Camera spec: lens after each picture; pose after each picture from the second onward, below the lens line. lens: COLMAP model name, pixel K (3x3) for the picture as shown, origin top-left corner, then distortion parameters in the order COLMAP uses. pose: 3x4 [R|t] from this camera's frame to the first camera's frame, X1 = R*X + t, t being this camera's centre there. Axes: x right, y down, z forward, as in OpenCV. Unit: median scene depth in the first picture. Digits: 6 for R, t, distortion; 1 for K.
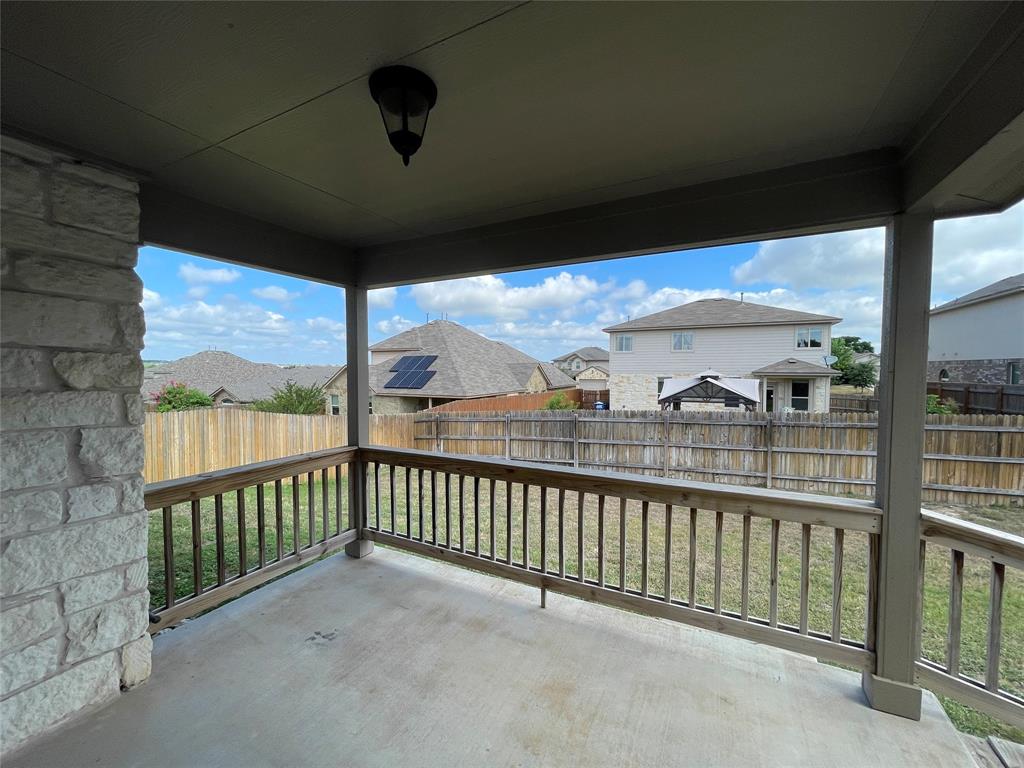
lens RADIAL K [[411.5, 0, 511.0], [0, 411.5, 383.9], [0, 0, 1]] dist [-0.006912, 0.003192]
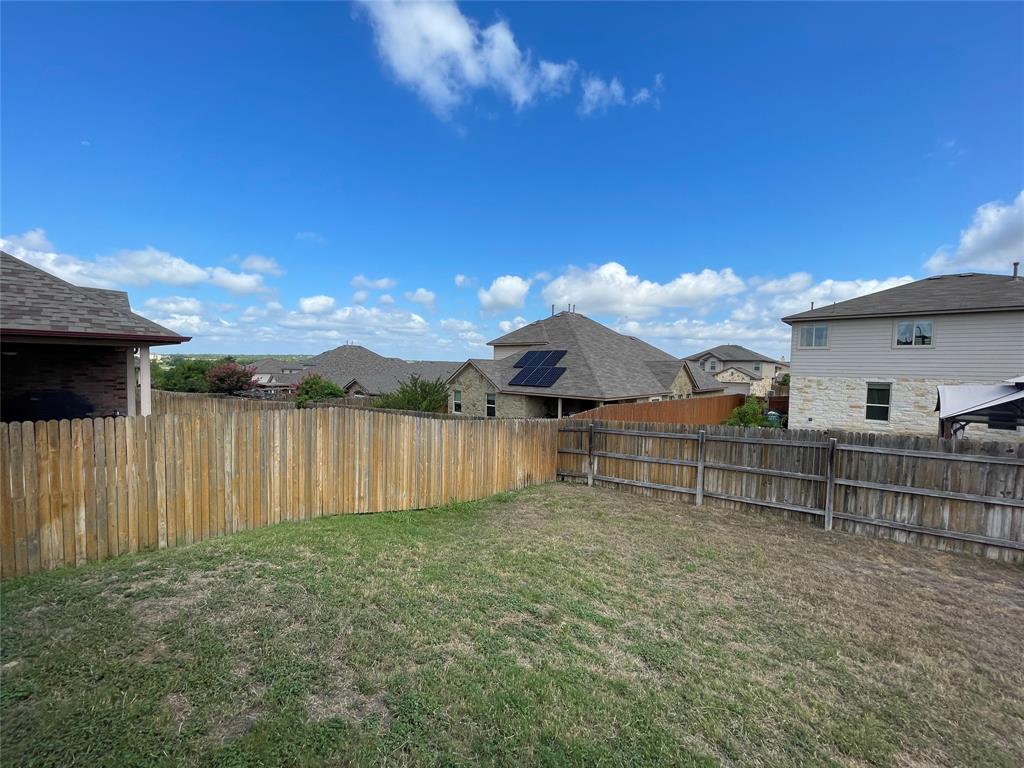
lens RADIAL K [[409.8, 0, 511.6], [0, 409.8, 363.0], [0, 0, 1]] dist [-0.009711, 0.000120]
pose [[0.966145, 0.018377, -0.257344, -0.072610], [-0.030753, 0.998552, -0.044148, 0.000902], [0.256160, 0.050567, 0.965311, 0.128207]]
